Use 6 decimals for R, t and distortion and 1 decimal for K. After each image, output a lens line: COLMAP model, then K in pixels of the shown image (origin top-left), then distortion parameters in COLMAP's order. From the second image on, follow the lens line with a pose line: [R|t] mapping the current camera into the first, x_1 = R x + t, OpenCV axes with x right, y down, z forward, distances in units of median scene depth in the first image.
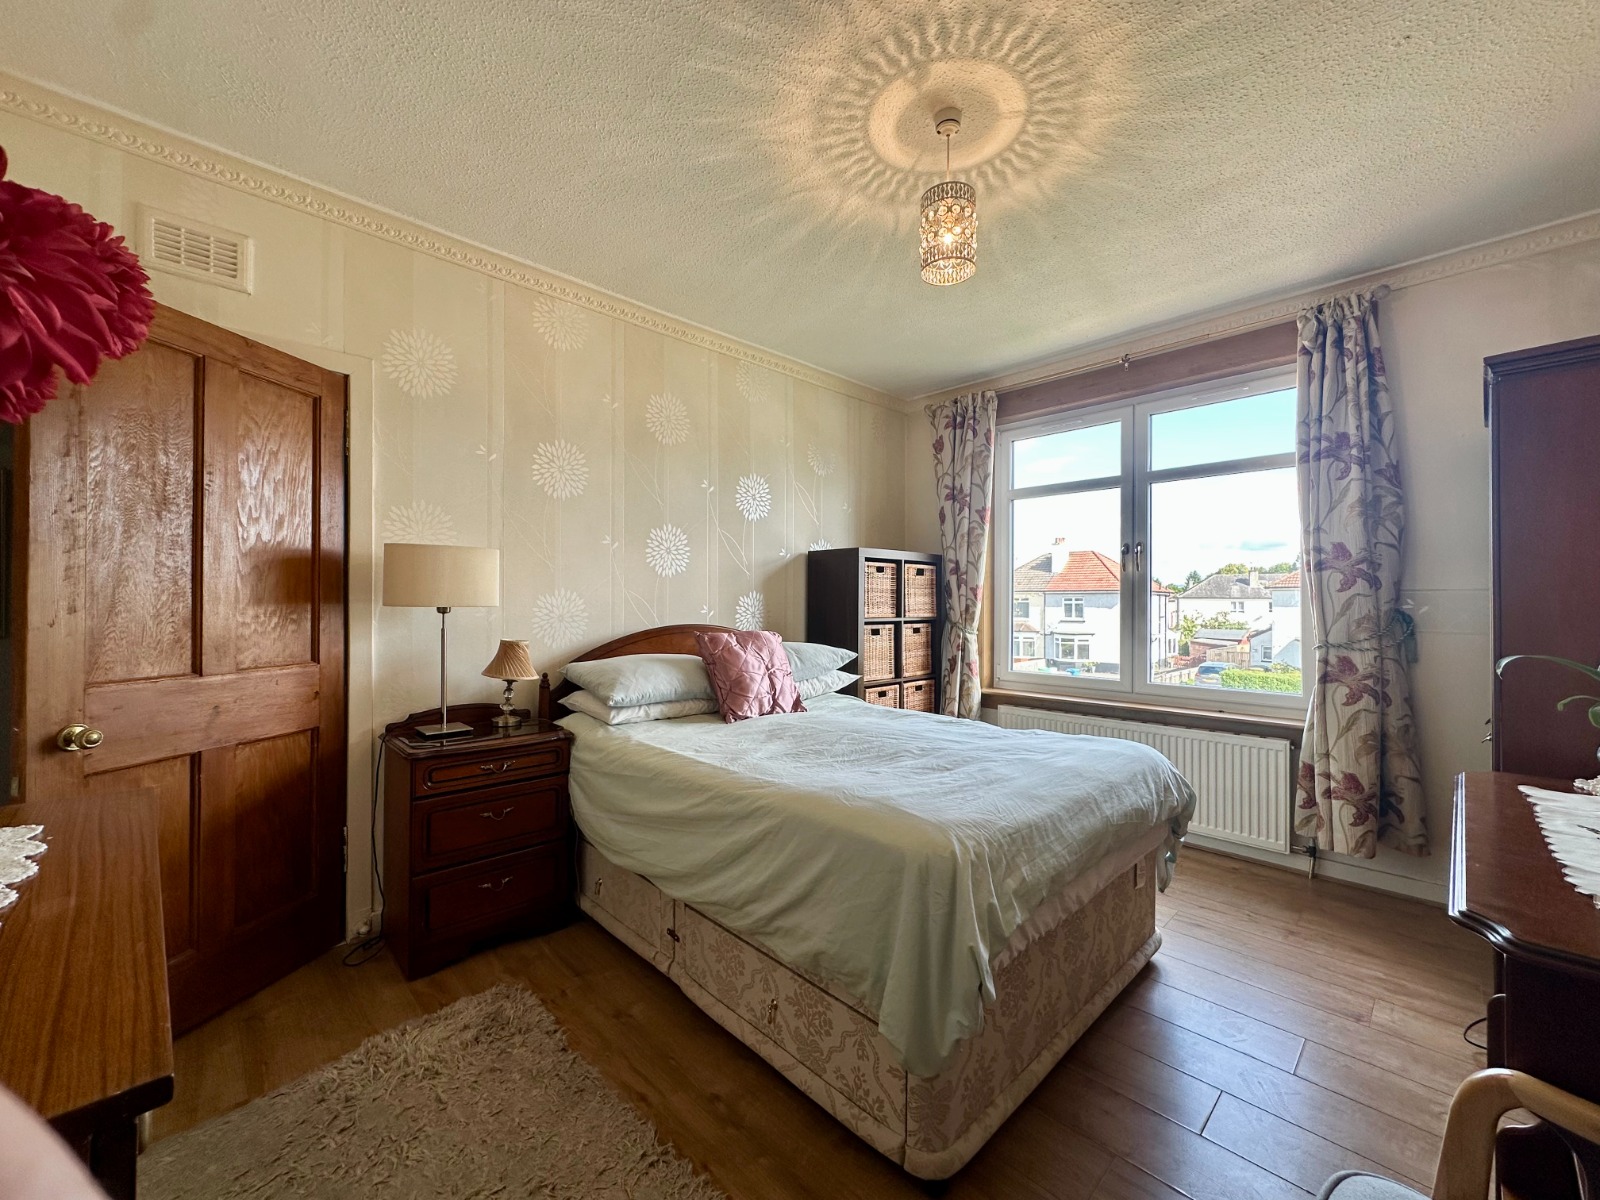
lens RADIAL K [[637.3, 0, 799.2], [0, 637.3, 599.9], [0, 0, 1]] dist [-0.005480, 0.001539]
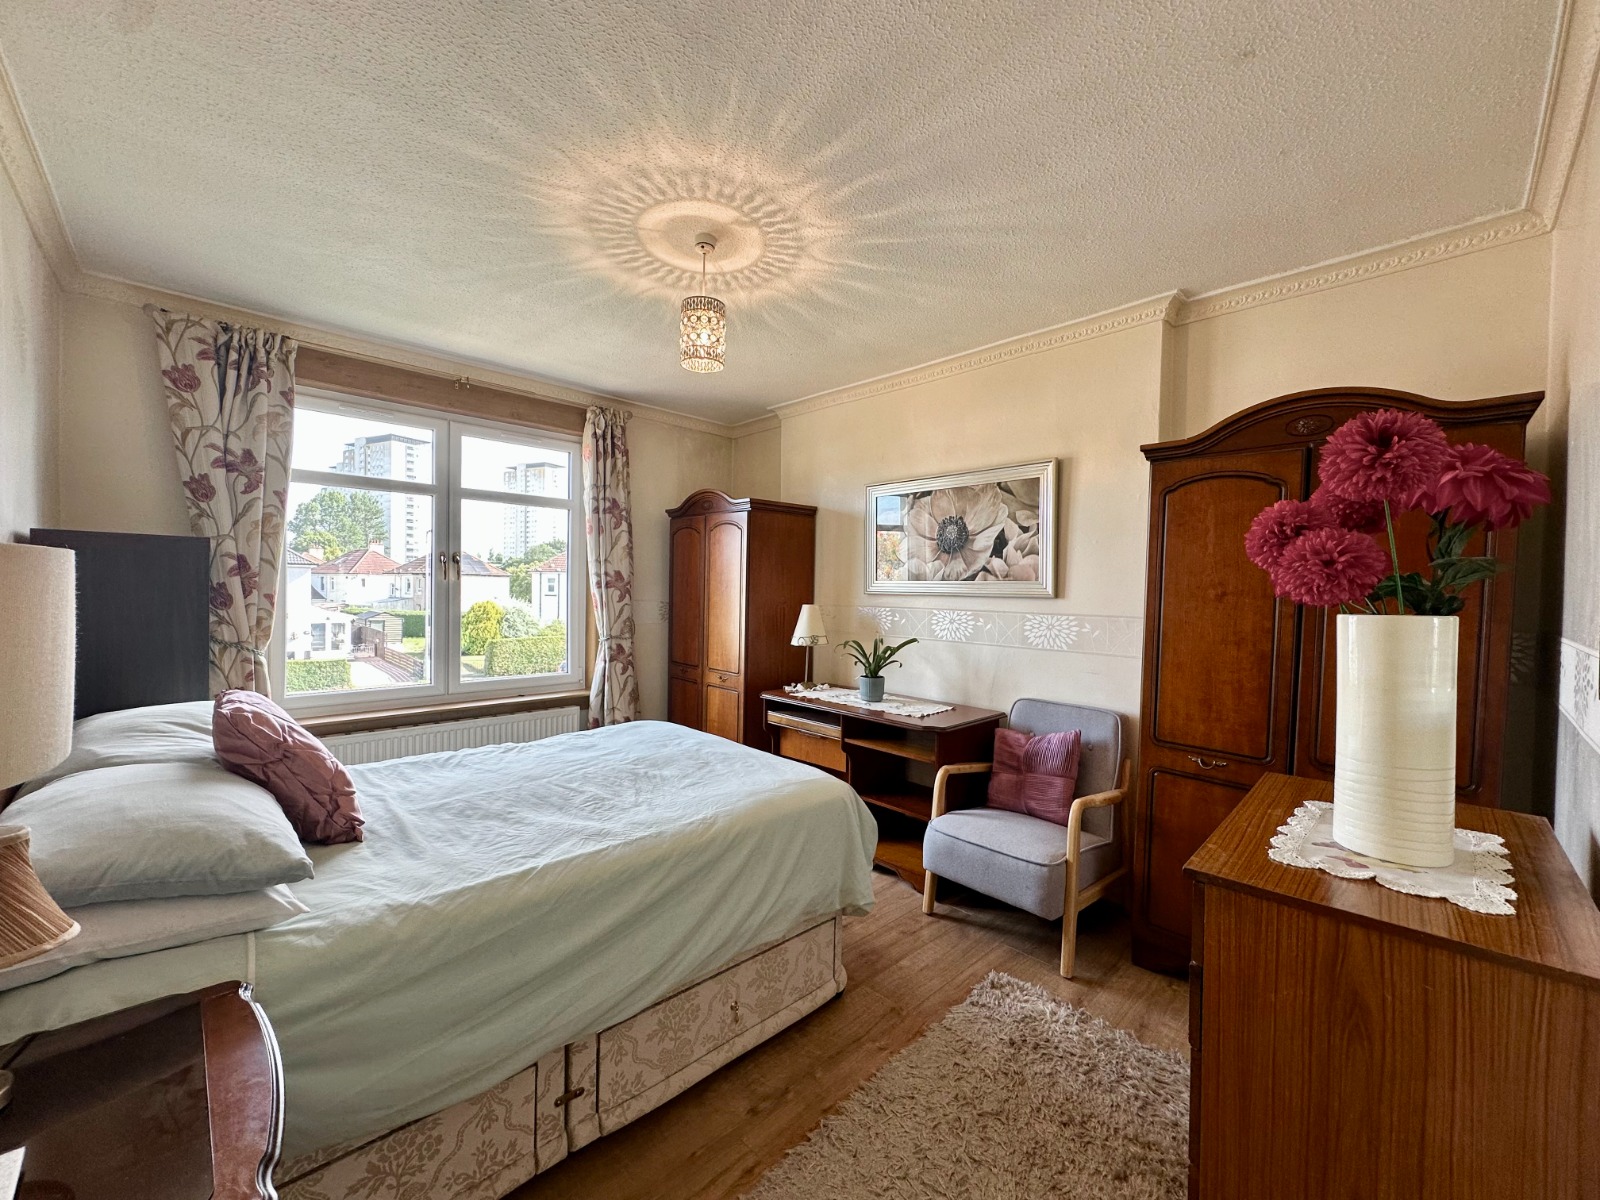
lens RADIAL K [[637.3, 0, 799.3], [0, 637.3, 600.4], [0, 0, 1]] dist [-0.005480, 0.001539]
pose [[0.002995, -0.023412, 0.999721, -0.533198], [-0.022487, 0.999472, 0.023474, -0.048666], [-0.999743, -0.022551, 0.002467, 0.420664]]
